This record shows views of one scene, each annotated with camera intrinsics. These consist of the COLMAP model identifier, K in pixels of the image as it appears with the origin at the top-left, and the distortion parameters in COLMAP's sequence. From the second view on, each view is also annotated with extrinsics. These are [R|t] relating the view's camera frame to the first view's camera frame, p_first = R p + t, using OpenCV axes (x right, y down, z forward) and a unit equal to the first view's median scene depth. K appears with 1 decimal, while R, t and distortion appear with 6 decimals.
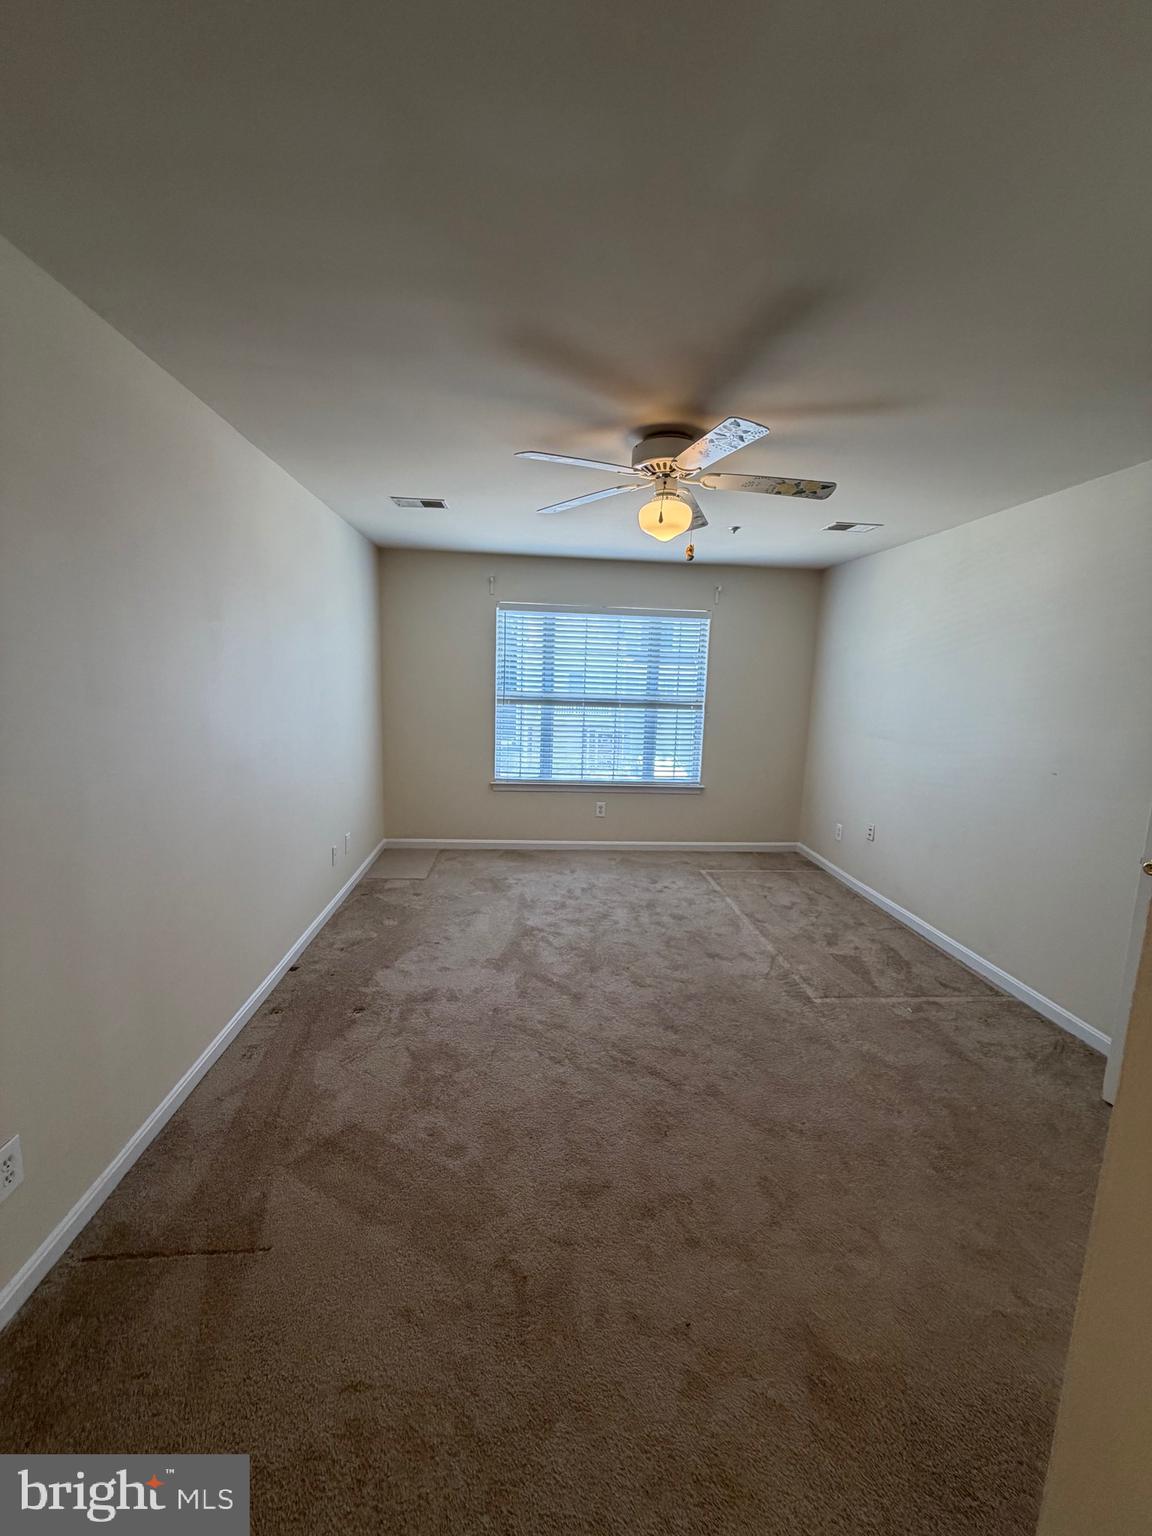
lens RADIAL K [[610.5, 0, 563.9], [0, 610.5, 771.0], [0, 0, 1]] dist [-0.000106, 0.000737]
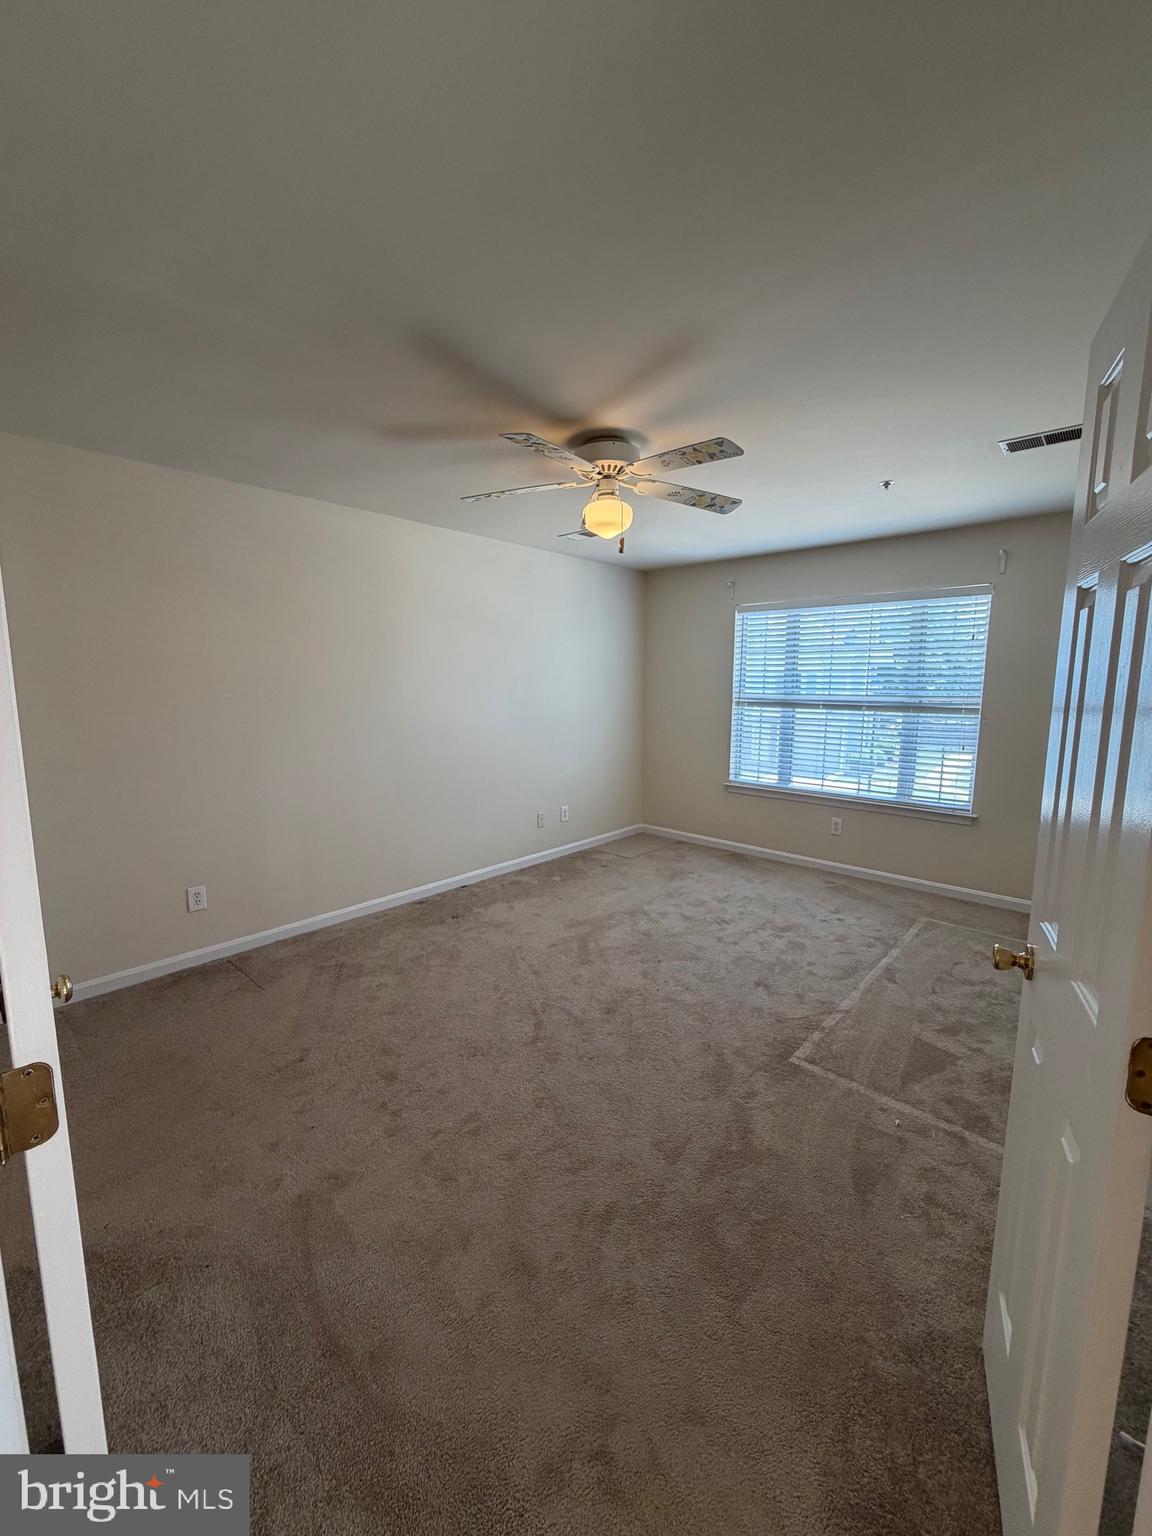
lens RADIAL K [[610.5, 0, 584.8], [0, 610.5, 770.9], [0, 0, 1]] dist [-0.000106, 0.000737]
pose [[0.684150, 0.076881, -0.725278, 0.558728], [-0.096730, 0.995209, 0.014249, 0.007923], [0.722898, 0.060407, 0.688309, 0.158873]]
